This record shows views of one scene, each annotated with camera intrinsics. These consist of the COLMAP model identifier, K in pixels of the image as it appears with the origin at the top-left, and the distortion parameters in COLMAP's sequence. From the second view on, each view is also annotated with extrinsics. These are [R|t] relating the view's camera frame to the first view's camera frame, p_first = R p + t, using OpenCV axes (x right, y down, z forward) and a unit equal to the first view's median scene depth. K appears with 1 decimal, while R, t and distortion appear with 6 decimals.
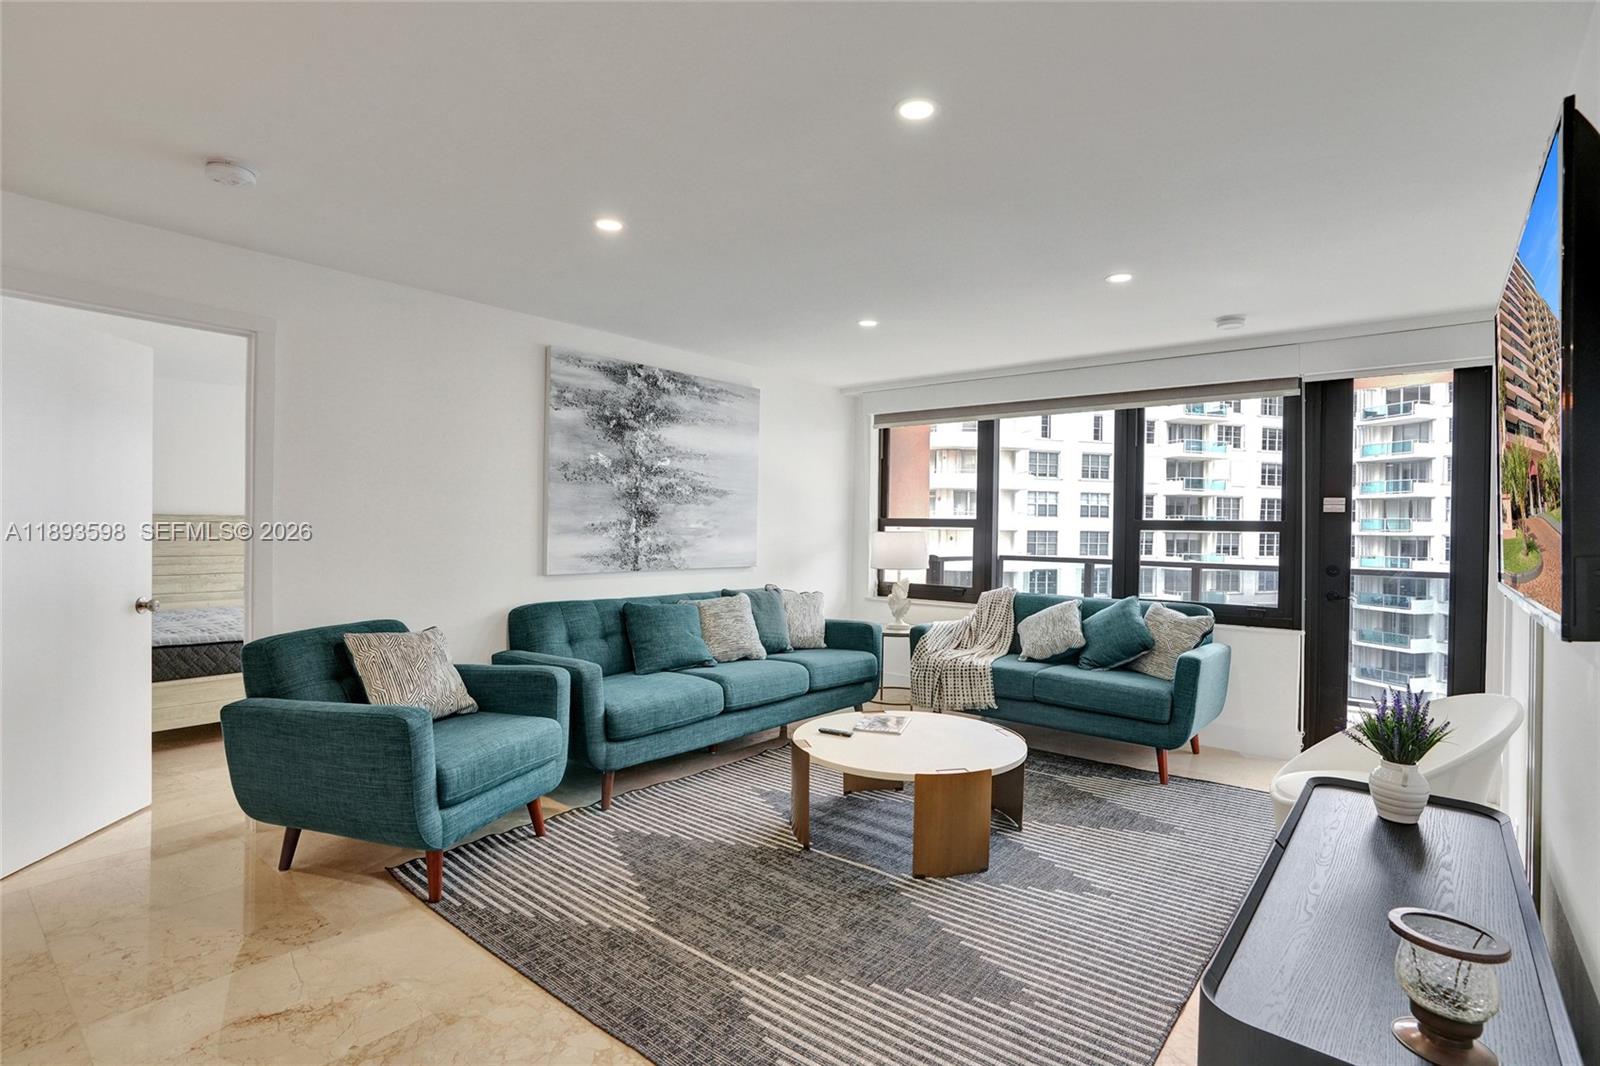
lens RADIAL K [[769.0, 0, 808.4], [0, 769.0, 532.4], [0, 0, 1]] dist [-0.054549, 0.029337]
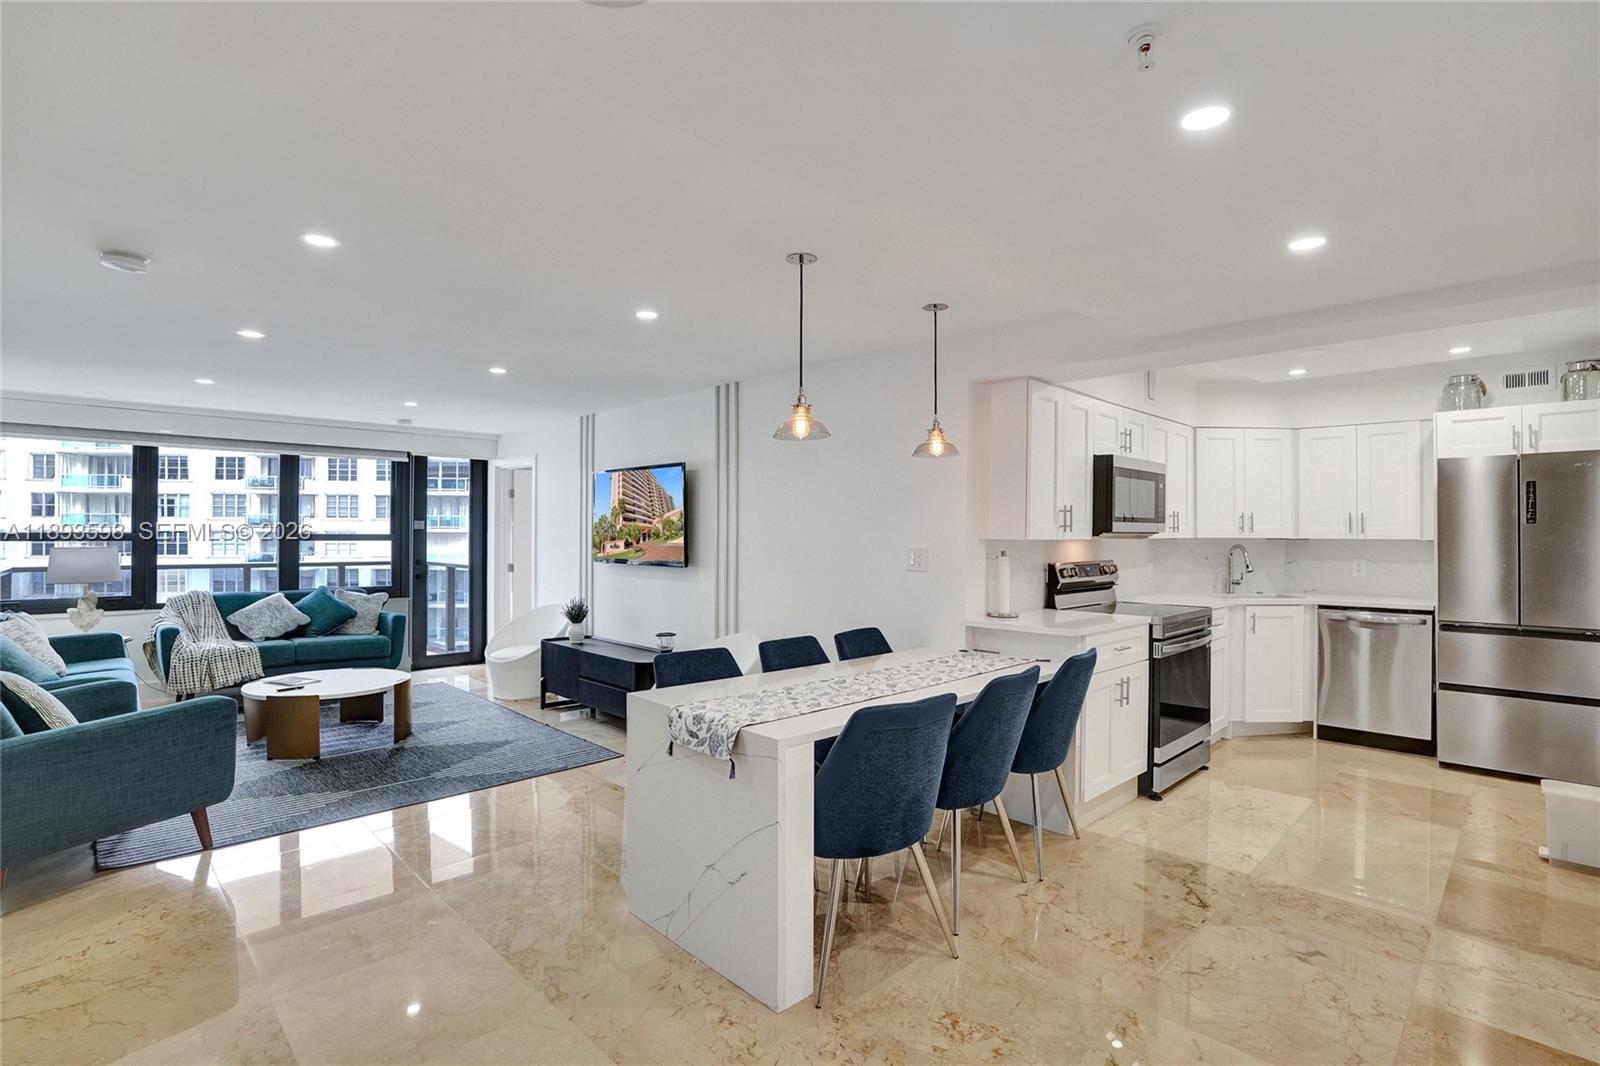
lens RADIAL K [[763.2, 0, 803.8], [0, 763.2, 529.8], [0, 0, 1]] dist [-0.069834, 0.029289]
pose [[0.105340, -0.008688, 0.994398, -0.918164], [0.003444, 0.999959, 0.008372, -0.034667], [-0.994430, 0.002543, 0.105366, -0.082982]]
